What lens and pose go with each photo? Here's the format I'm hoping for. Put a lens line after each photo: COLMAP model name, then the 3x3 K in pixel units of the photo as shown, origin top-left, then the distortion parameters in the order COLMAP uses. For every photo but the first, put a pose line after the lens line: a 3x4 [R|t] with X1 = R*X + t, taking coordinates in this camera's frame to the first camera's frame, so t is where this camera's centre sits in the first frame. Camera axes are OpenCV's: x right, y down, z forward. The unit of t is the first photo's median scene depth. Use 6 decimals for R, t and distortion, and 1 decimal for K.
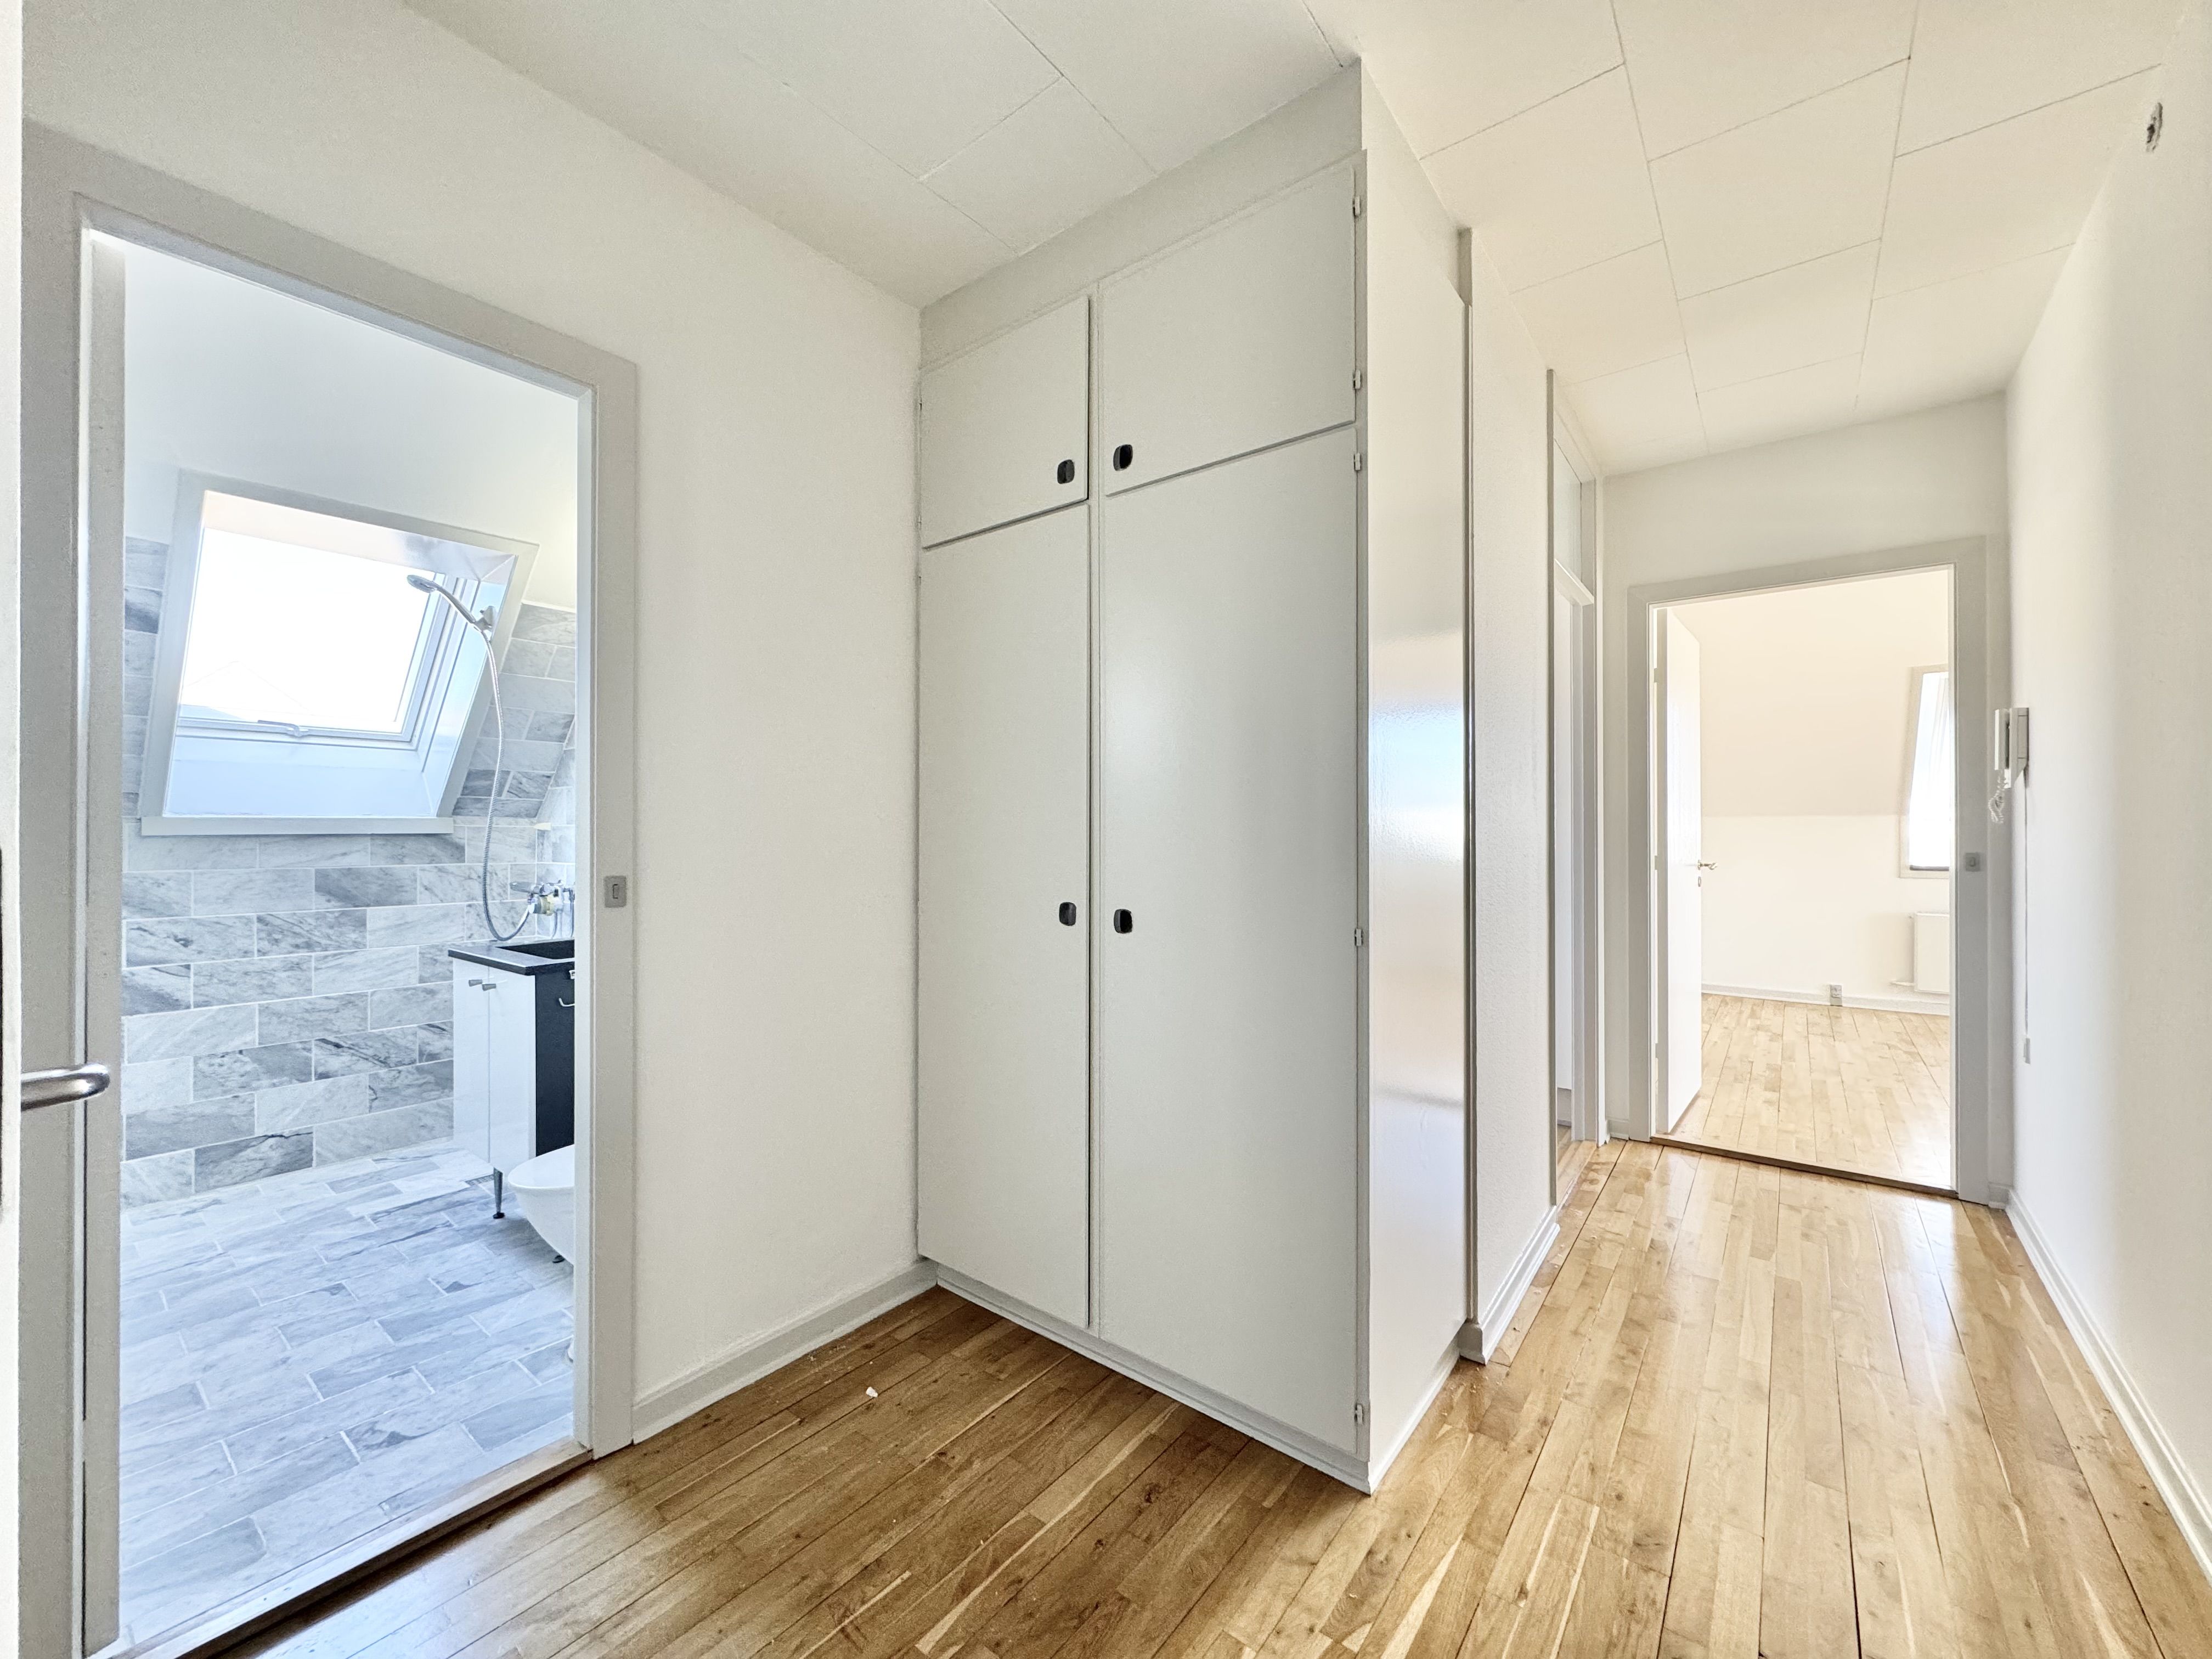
lens RADIAL K [[879.8, 0, 1108.1], [0, 879.8, 831.0], [0, 0, 1]] dist [-0.001942, -0.000358]
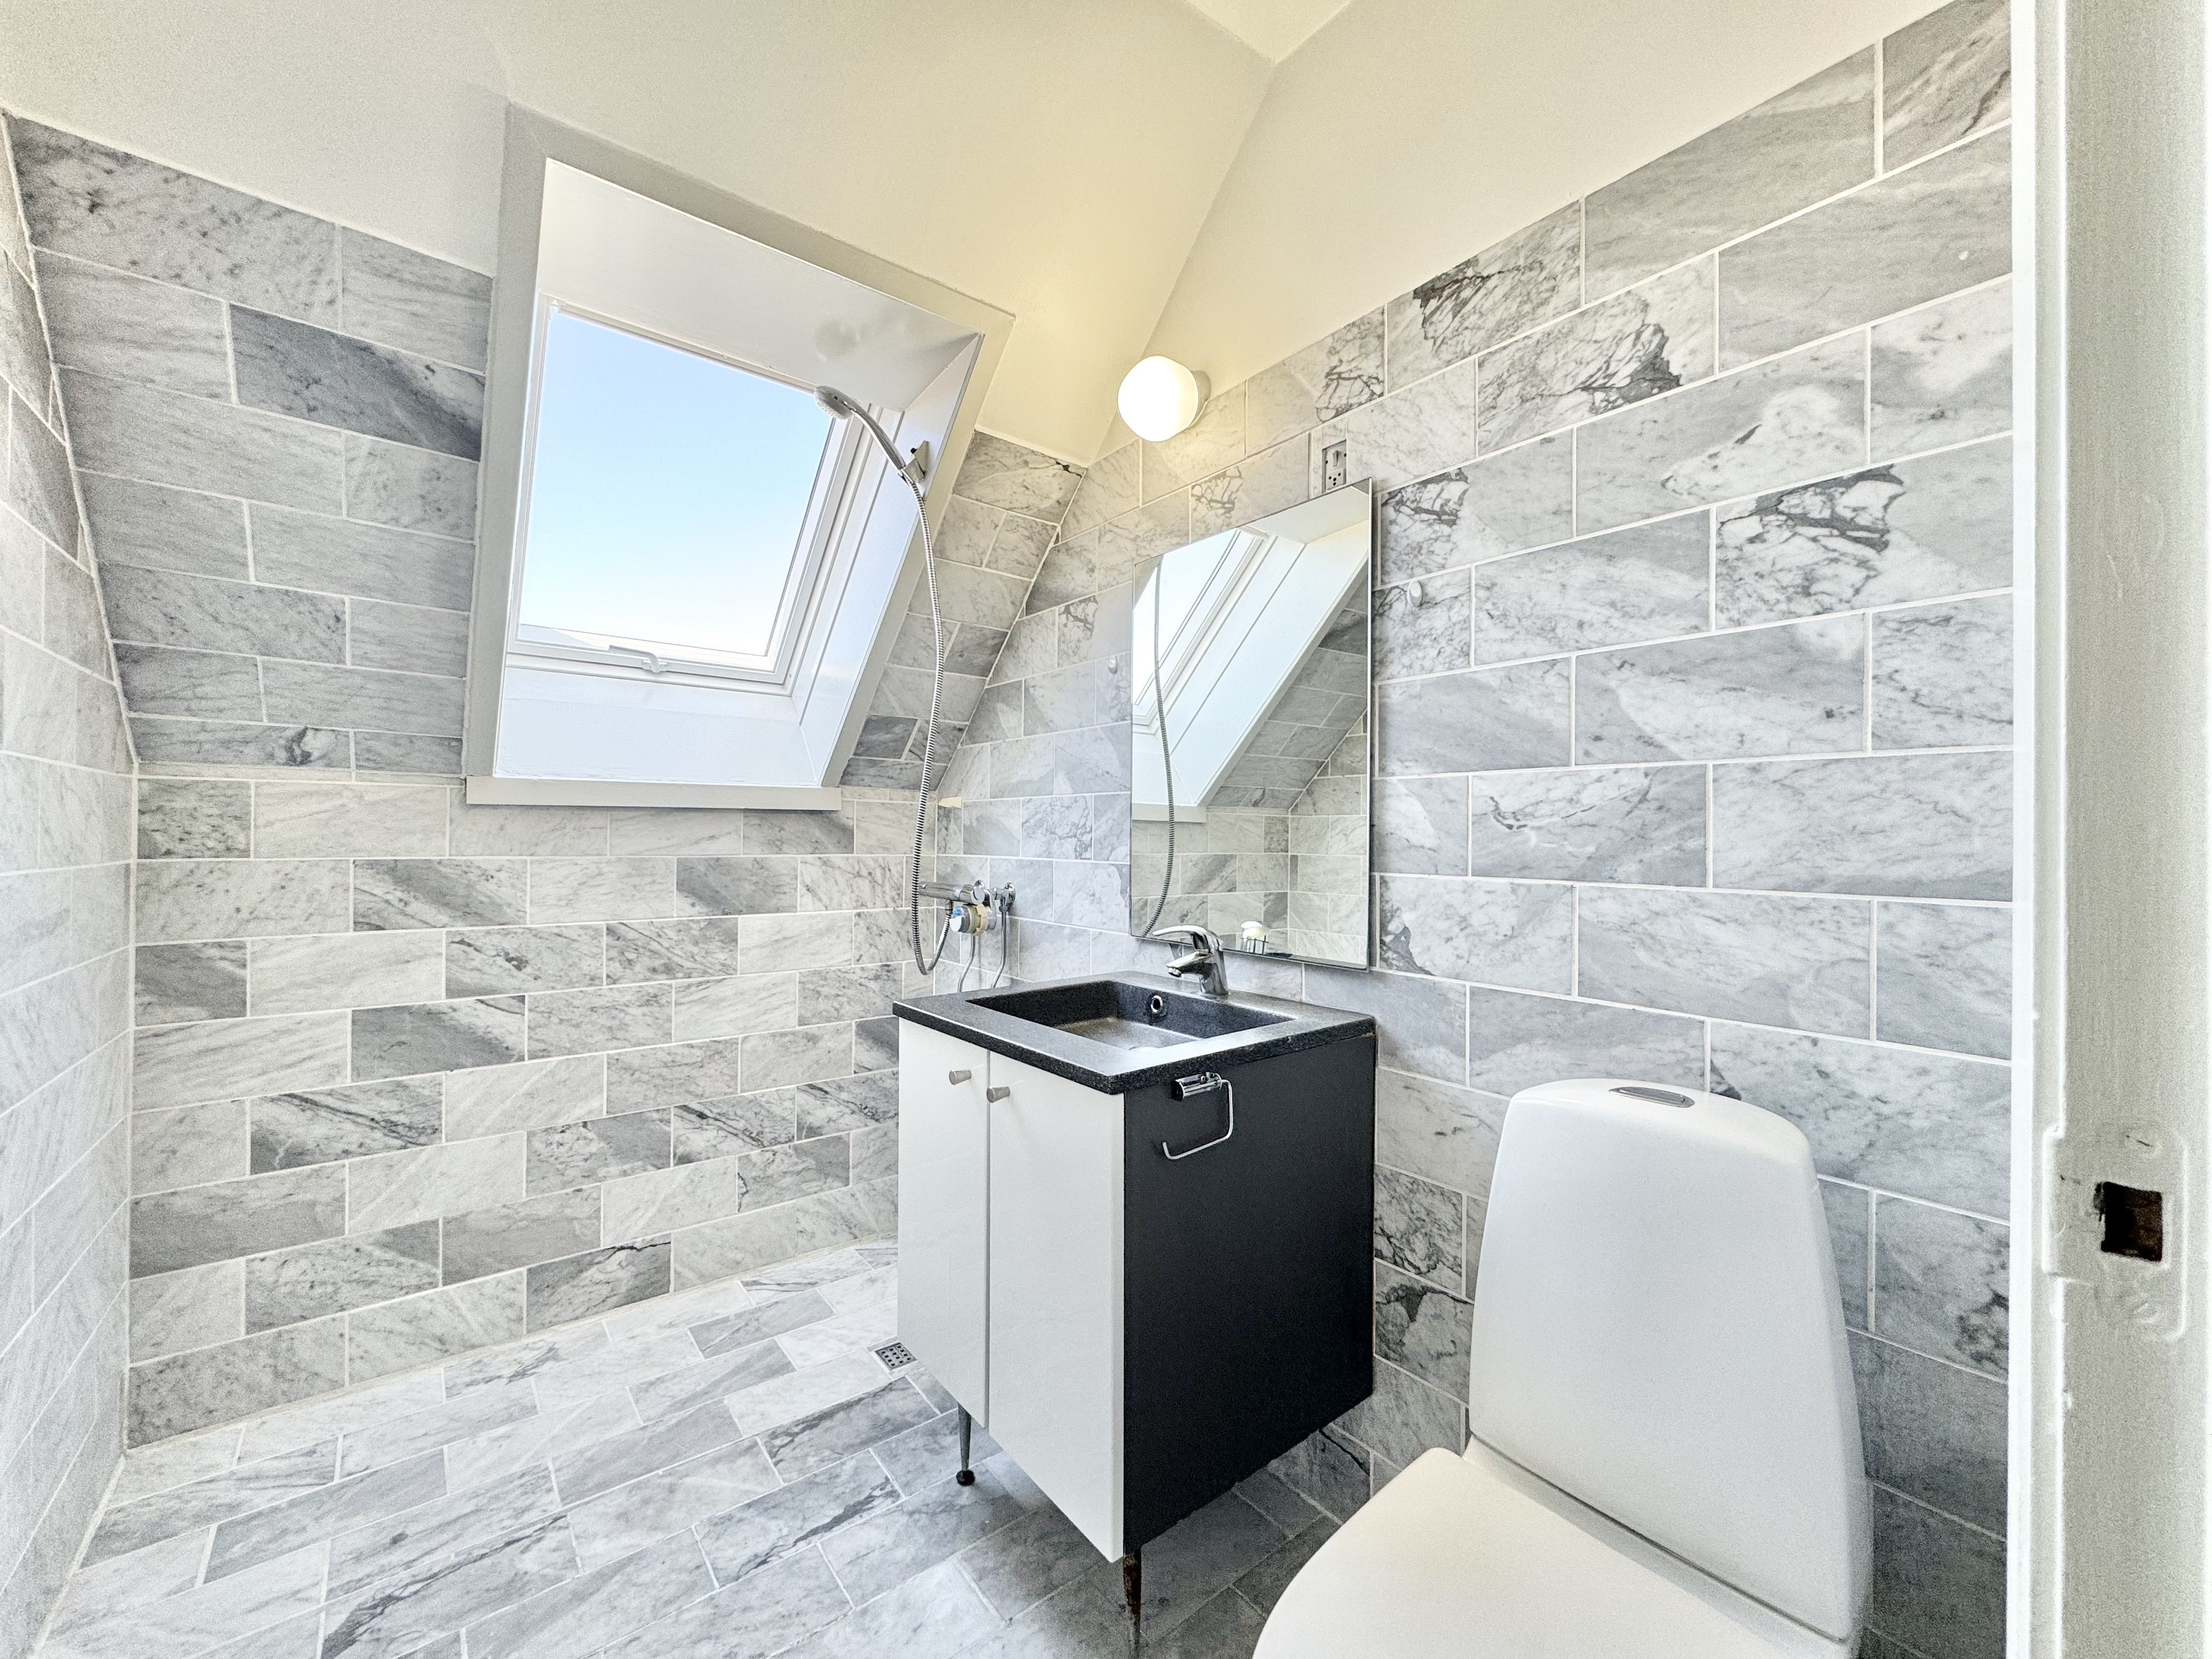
lens RADIAL K [[879.8, 0, 1107.1], [0, 879.8, 831.4], [0, 0, 1]] dist [-0.001942, -0.000358]
pose [[0.972038, 0.008843, -0.234658, -0.420018], [-0.009405, 0.999955, -0.001273, 0.020233], [0.234636, 0.003444, 0.972077, 0.415128]]
